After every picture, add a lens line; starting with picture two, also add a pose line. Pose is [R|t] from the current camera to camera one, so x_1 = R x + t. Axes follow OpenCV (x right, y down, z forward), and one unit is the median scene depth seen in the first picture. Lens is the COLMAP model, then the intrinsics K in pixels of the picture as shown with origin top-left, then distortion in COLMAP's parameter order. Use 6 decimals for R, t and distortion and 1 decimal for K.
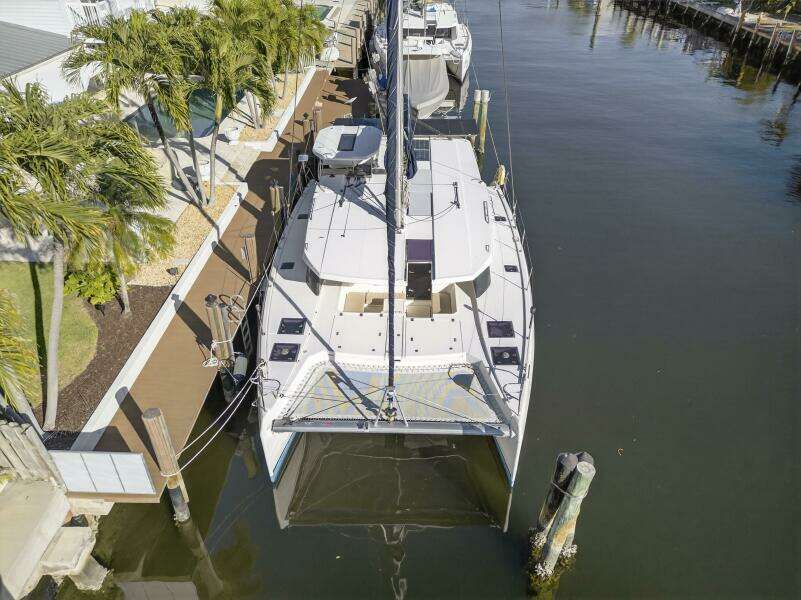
lens RADIAL K [[576.8, 0, 400.5], [0, 576.8, 300.0], [0, 0, 1]] dist [0.041982, -0.002566]
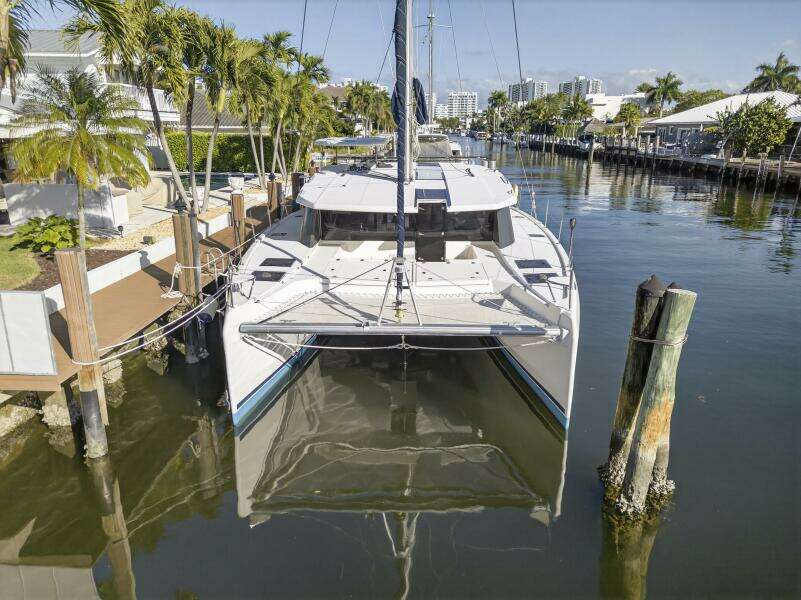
lens RADIAL K [[579.8, 0, 408.2], [0, 579.8, 299.9], [0, 0, 1]] dist [0.054383, -0.001518]
pose [[0.999938, 0.009190, 0.006275, -0.009069], [-0.006645, 0.945419, -0.325791, 0.387856], [-0.008927, 0.325729, 0.945421, 0.252417]]
